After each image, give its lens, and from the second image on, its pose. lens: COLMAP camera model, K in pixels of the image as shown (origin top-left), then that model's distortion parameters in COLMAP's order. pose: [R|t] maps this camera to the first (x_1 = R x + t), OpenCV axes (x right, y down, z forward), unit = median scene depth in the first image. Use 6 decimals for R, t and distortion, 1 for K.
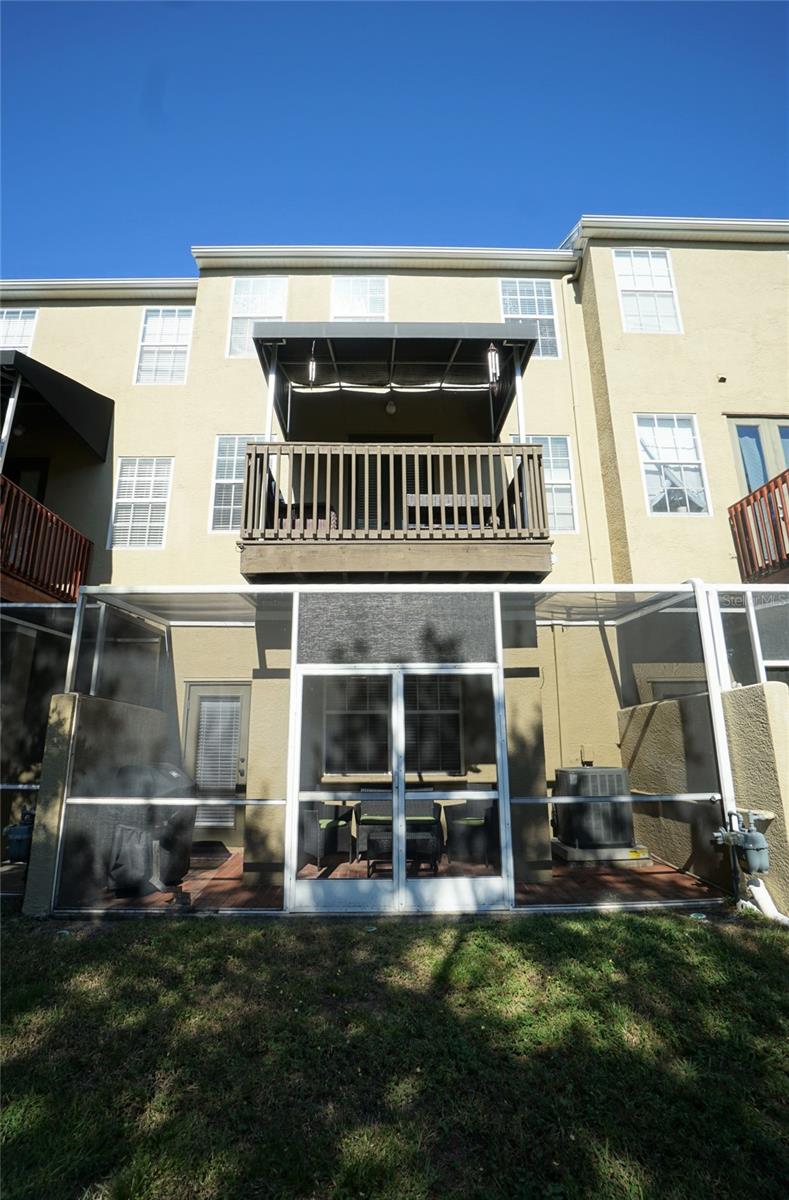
lens RADIAL K [[516.5, 0, 394.5], [0, 516.5, 600.0], [0, 0, 1]] dist [-0.039091, 0.000100]
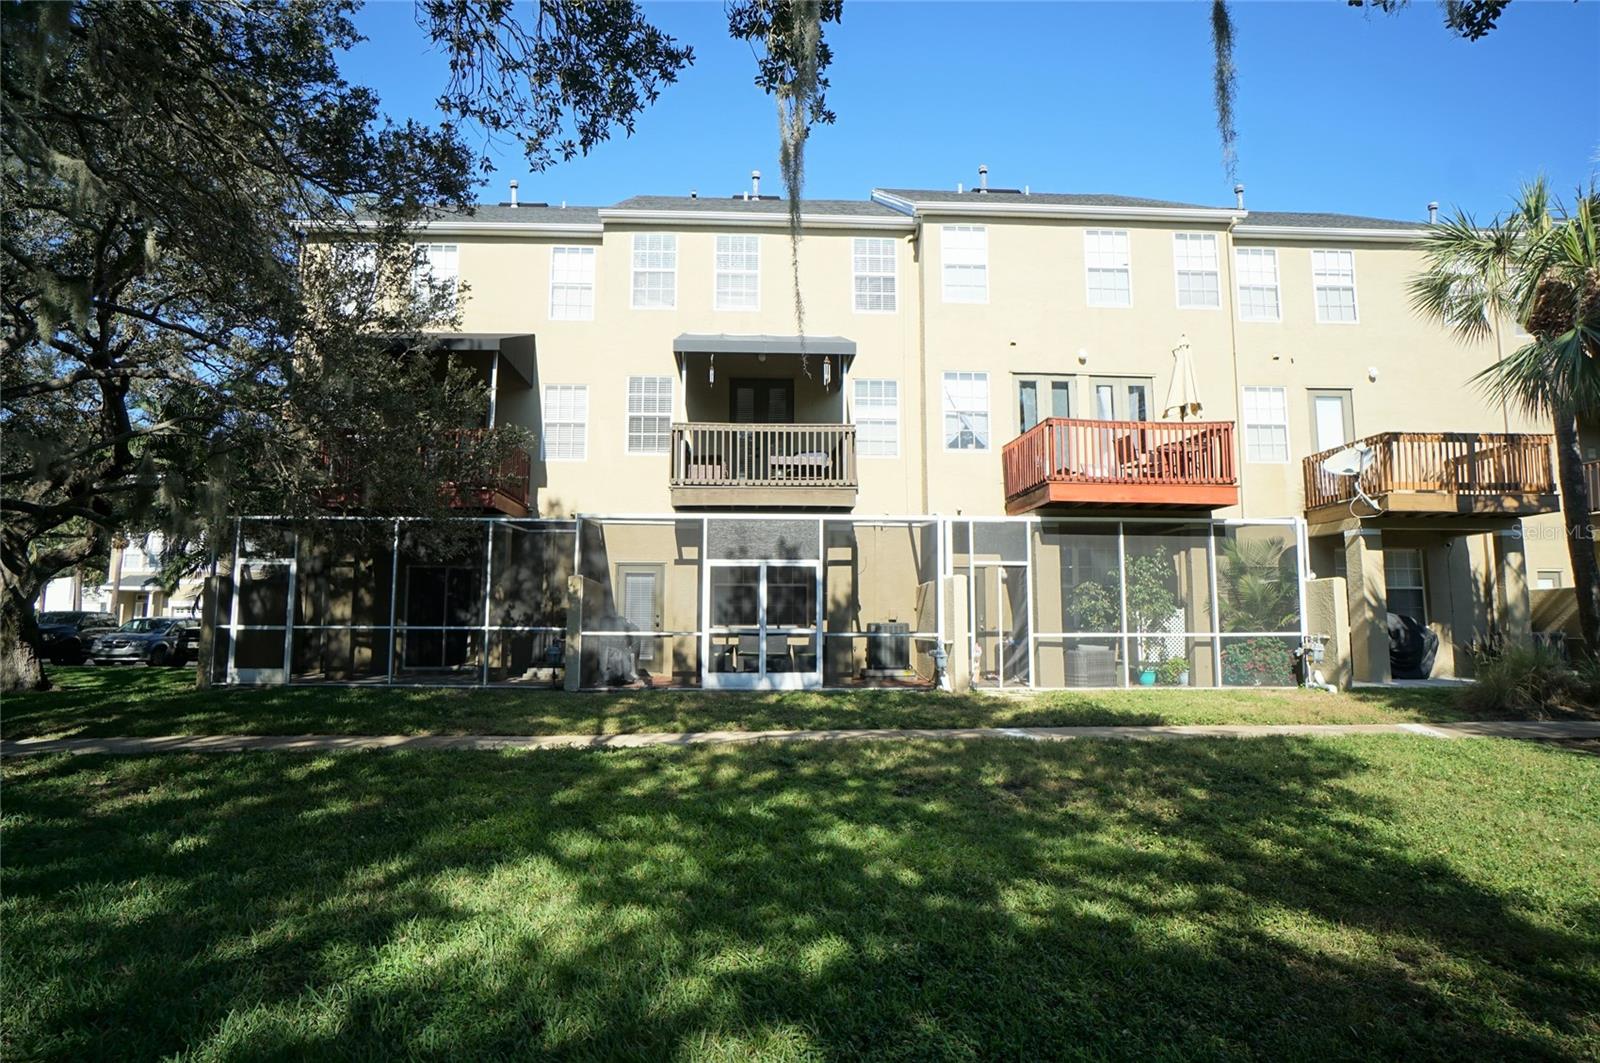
lens RADIAL K [[916.8, 0, 800.0], [0, 916.8, 531.5], [0, 0, 1]] dist [-0.001328, -0.000144]
pose [[0.999208, 0.012359, 0.037815, 0.009795], [-0.018599, 0.985372, 0.169397, -0.465408], [-0.035168, -0.169966, 0.984822, -1.911200]]
